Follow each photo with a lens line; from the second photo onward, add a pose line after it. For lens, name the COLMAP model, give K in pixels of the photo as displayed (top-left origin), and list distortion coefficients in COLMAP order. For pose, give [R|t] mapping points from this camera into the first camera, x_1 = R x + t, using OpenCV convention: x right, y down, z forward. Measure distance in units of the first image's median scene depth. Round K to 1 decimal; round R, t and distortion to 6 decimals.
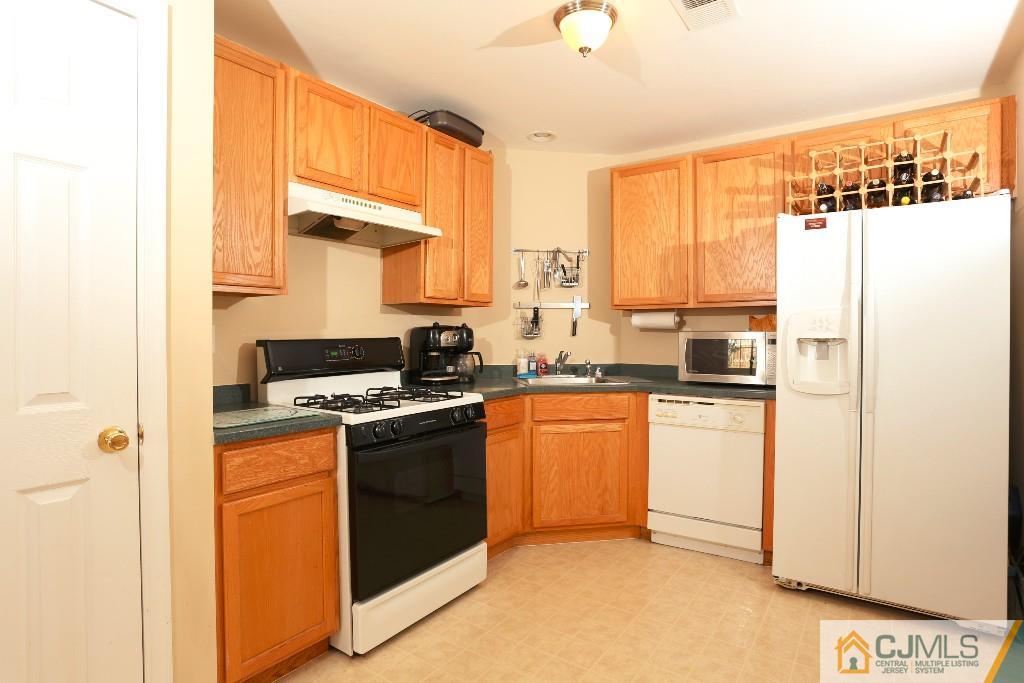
lens RADIAL K [[559.0, 0, 512.2], [0, 559.0, 339.3], [0, 0, 1]] dist [0.001074, 0.000795]
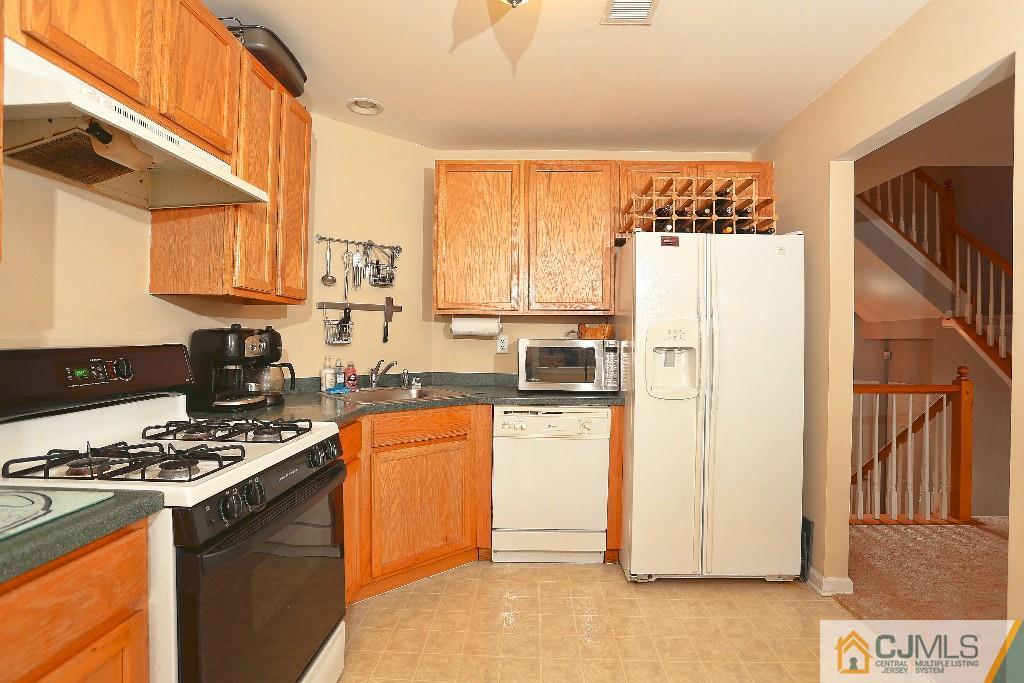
lens RADIAL K [[507.7, 0, 521.1], [0, 507.7, 342.6], [0, 0, 1]] dist [-0.030005, 0.012534]
pose [[0.841720, 0.005663, 0.539884, -0.178558], [-0.004382, 0.999984, -0.003658, -0.004756], [-0.539896, 0.000713, 0.841731, 0.263559]]
